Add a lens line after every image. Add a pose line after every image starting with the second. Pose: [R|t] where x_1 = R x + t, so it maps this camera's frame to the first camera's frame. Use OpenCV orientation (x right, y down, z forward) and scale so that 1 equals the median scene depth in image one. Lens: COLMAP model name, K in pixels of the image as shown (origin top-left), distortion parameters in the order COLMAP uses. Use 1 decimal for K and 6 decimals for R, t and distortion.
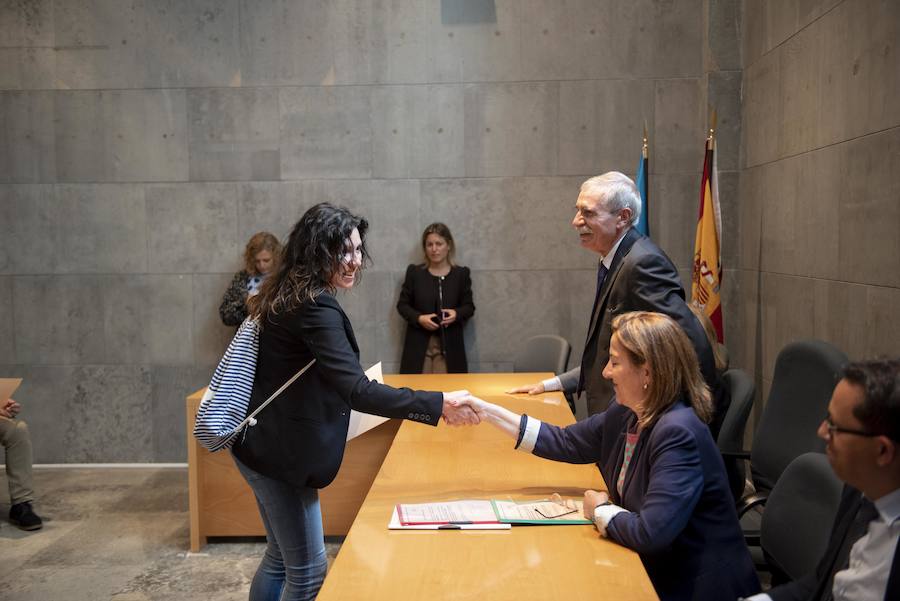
lens RADIAL K [[936.9, 0, 451.4], [0, 936.9, 299.8], [0, 0, 1]] dist [0.058761, 0.003387]
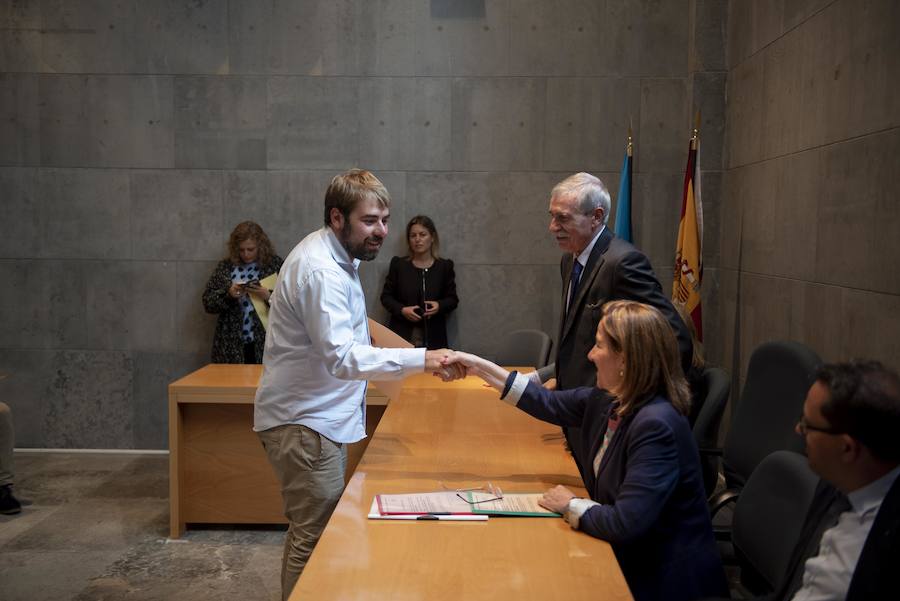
lens RADIAL K [[936.9, 0, 451.4], [0, 936.9, 299.8], [0, 0, 1]] dist [0.058761, 0.003387]
pose [[0.999626, 0.020767, 0.017769, 0.000114], [-0.020924, 0.999743, 0.008687, -0.001304], [-0.017584, -0.009056, 0.999804, -0.006195]]
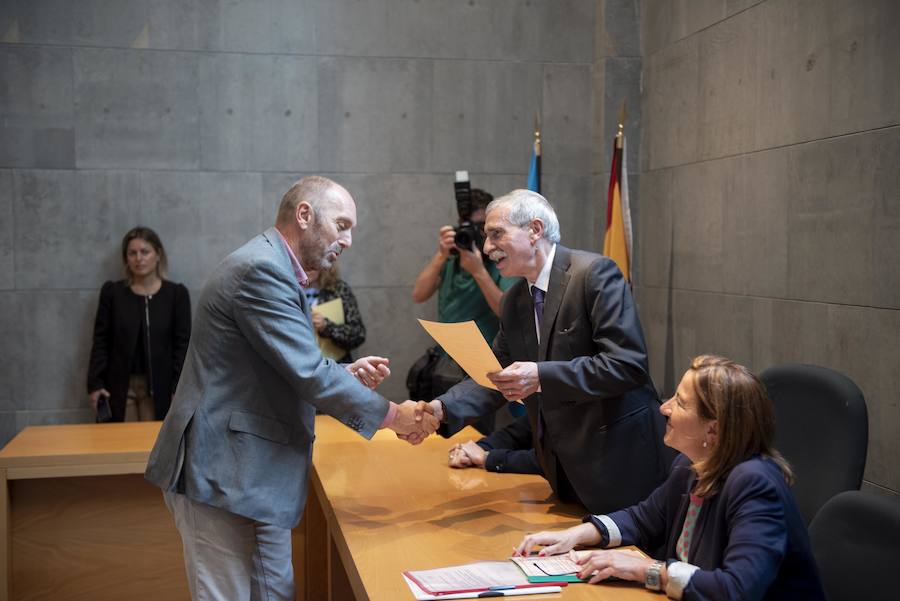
lens RADIAL K [[1164.1, 0, 450.2], [0, 1164.1, 301.1], [0, 0, 1]] dist [0.123777, 0.043829]
pose [[0.971407, -0.002207, 0.237411, -0.116114], [0.006695, 0.999814, -0.018099, -0.000170], [-0.237327, 0.019171, 0.971241, -0.004289]]
